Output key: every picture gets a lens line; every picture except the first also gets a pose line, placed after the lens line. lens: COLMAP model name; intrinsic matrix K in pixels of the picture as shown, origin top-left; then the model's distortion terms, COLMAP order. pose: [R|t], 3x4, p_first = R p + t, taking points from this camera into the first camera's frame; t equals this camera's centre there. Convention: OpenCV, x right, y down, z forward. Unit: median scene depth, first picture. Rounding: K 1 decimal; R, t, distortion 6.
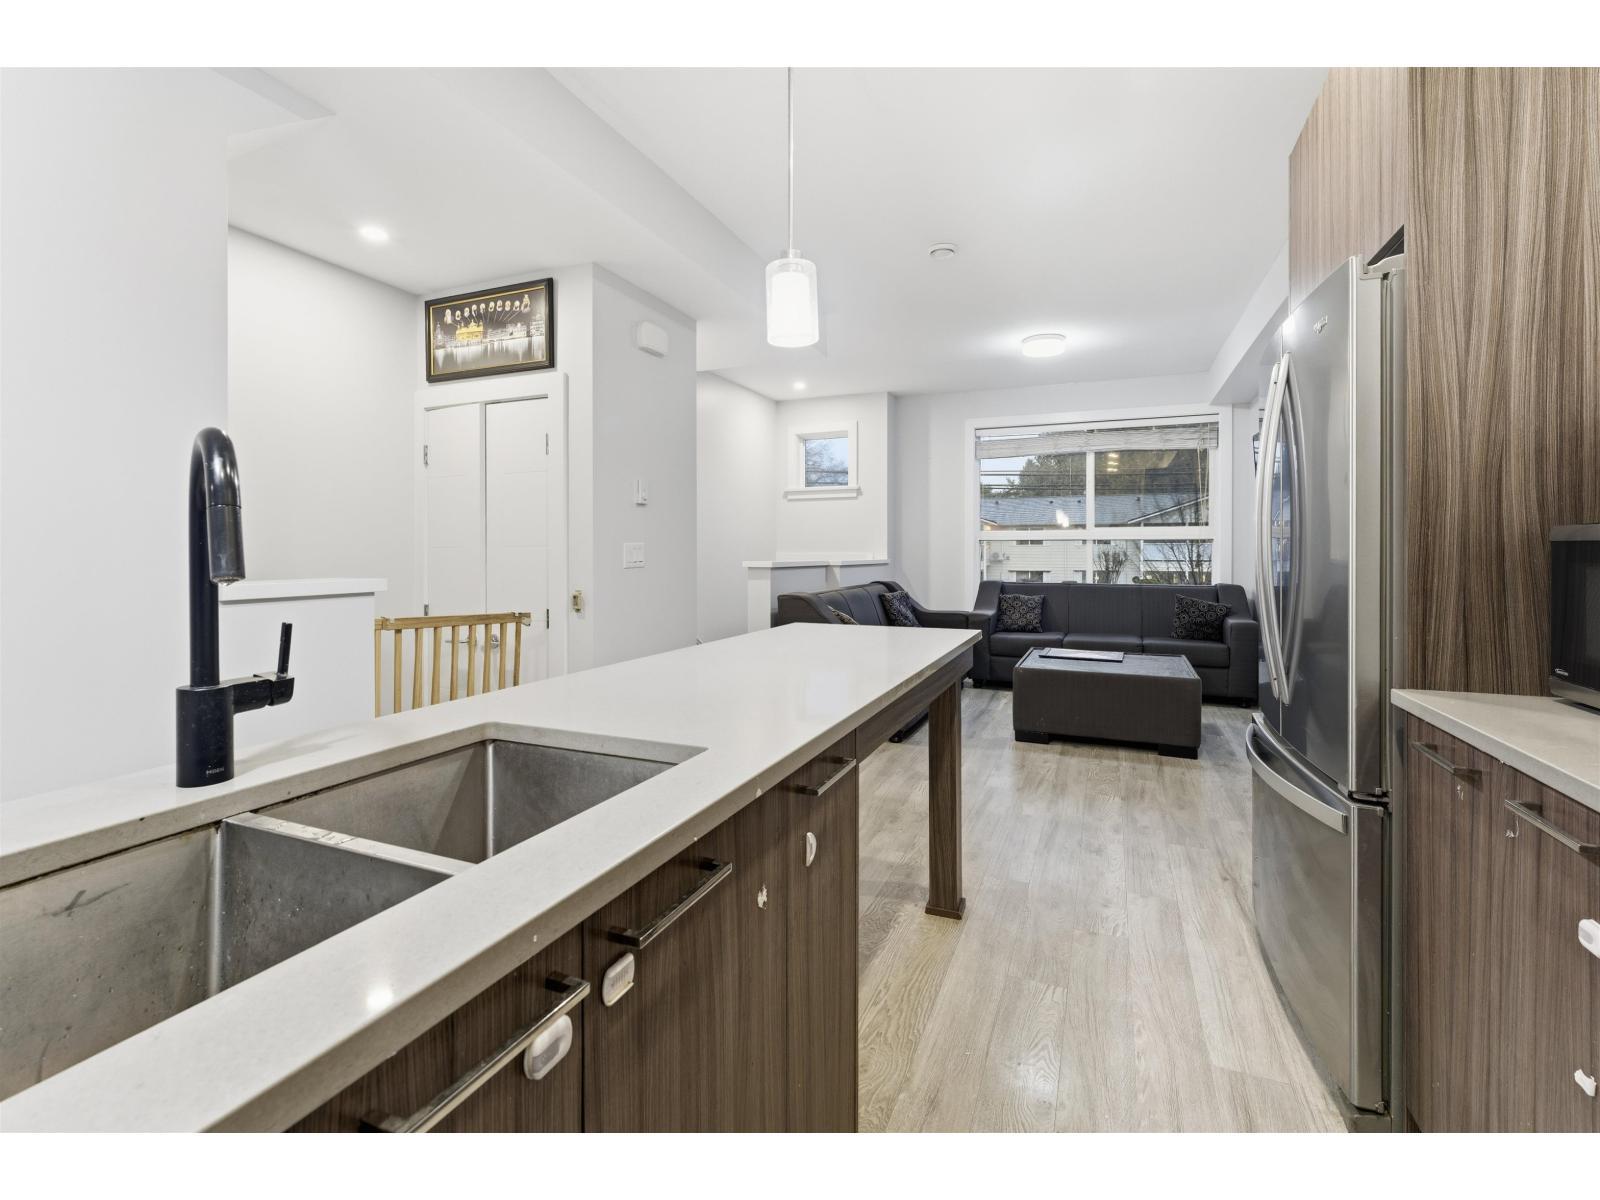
lens RADIAL K [[720.5, 0, 808.0], [0, 720.5, 558.8], [0, 0, 1]] dist [-0.000902, 0.000052]
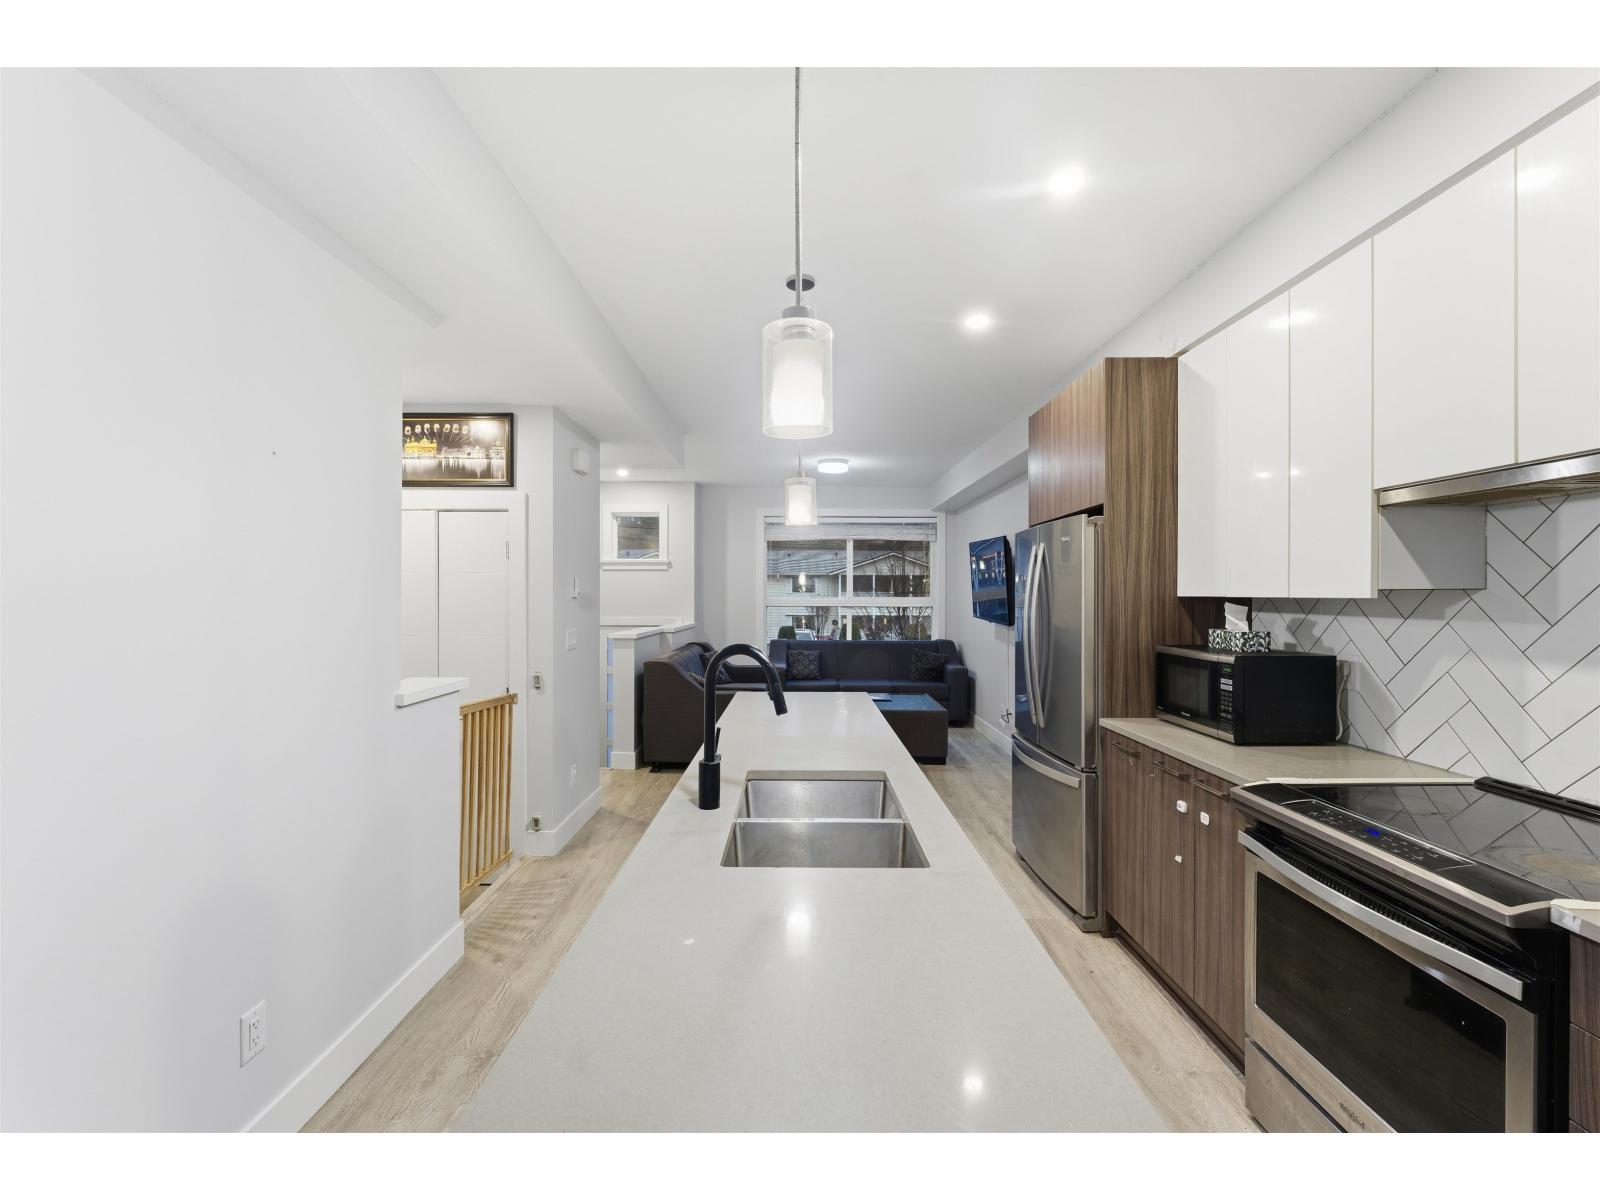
lens RADIAL K [[691.1, 0, 800.0], [0, 691.1, 600.0], [0, 0, 1]] dist [-0.001716, -0.000183]
pose [[0.922817, -0.000335, 0.385240, -0.356612], [0.000744, 0.999999, -0.000912, -0.075632], [-0.385239, 0.001128, 0.922816, -0.247638]]
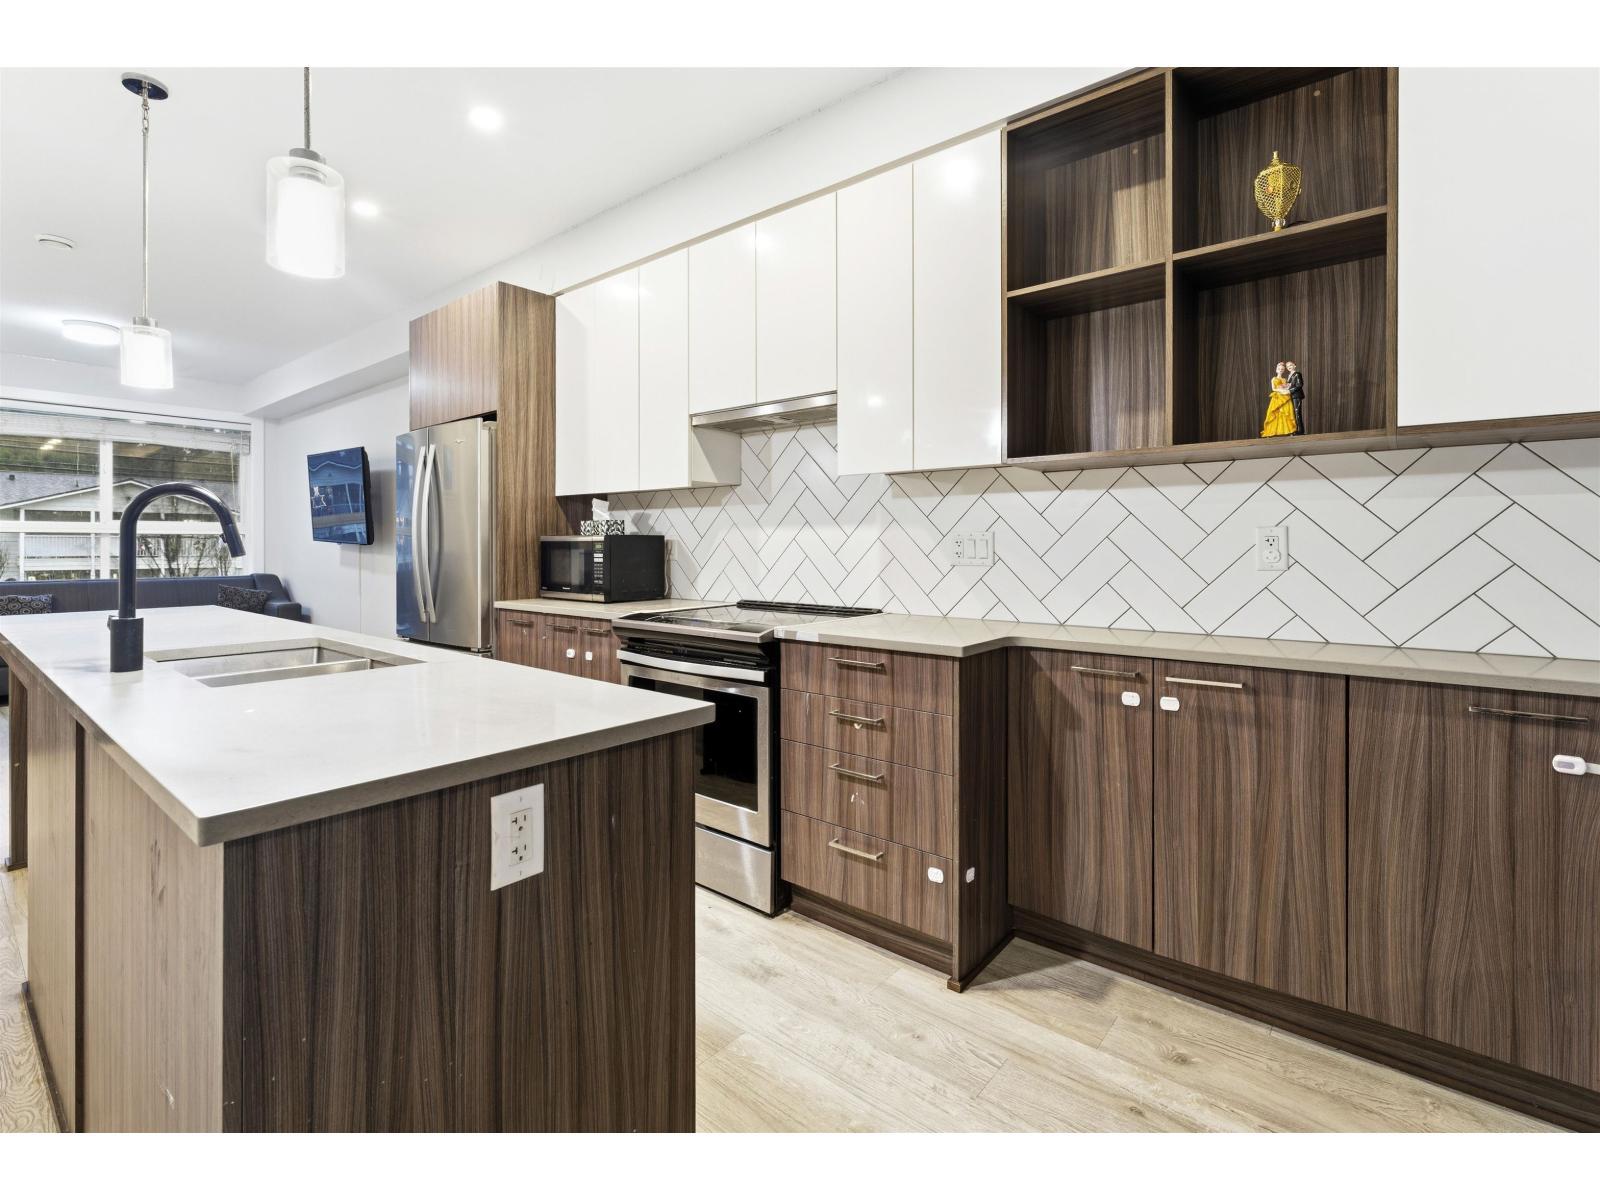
lens RADIAL K [[735.8, 0, 797.5], [0, 735.8, 547.4], [0, 0, 1]] dist [-0.001558, -0.000146]
pose [[0.289585, -0.002866, 0.957148, -0.549799], [0.010035, 0.999950, -0.000042, 0.003983], [-0.957100, 0.009617, 0.289599, -0.302108]]
